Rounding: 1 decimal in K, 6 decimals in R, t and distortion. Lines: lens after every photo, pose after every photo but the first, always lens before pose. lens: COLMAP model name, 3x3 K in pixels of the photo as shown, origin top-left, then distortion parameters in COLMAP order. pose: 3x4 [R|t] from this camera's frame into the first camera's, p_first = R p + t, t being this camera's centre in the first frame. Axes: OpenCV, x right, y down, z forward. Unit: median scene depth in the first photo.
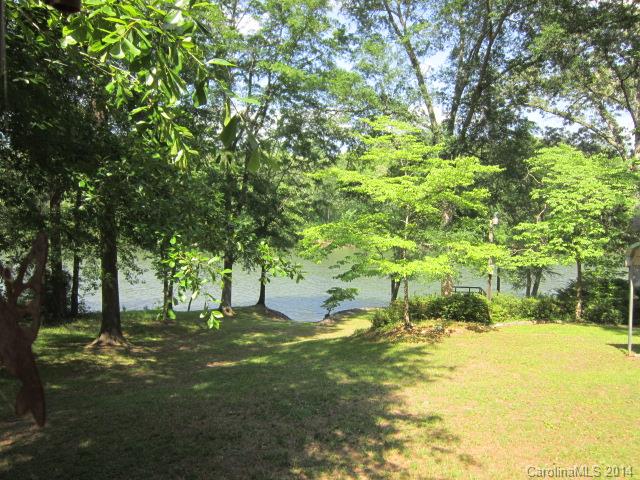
lens RADIAL K [[525.2, 0, 320.0], [0, 525.2, 240.0], [0, 0, 1]] dist [-0.011941, -0.007252]
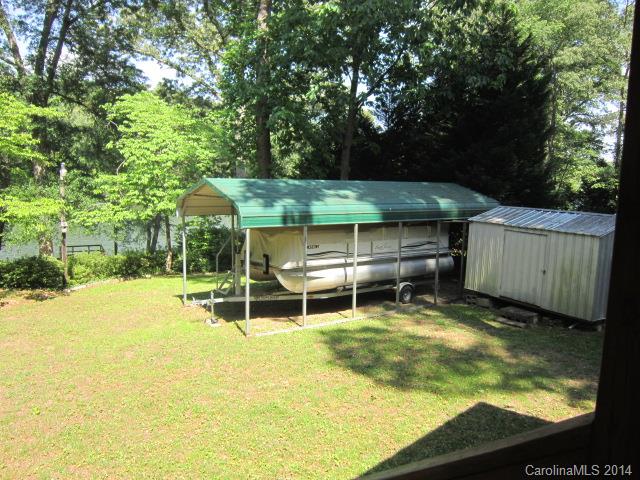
lens RADIAL K [[525.2, 0, 320.0], [0, 525.2, 240.0], [0, 0, 1]] dist [-0.011941, -0.007252]
pose [[0.811726, -0.075114, 0.579188, 0.155696], [0.024889, 0.995243, 0.094189, 0.004239], [-0.583508, -0.062040, 0.809734, 0.021649]]
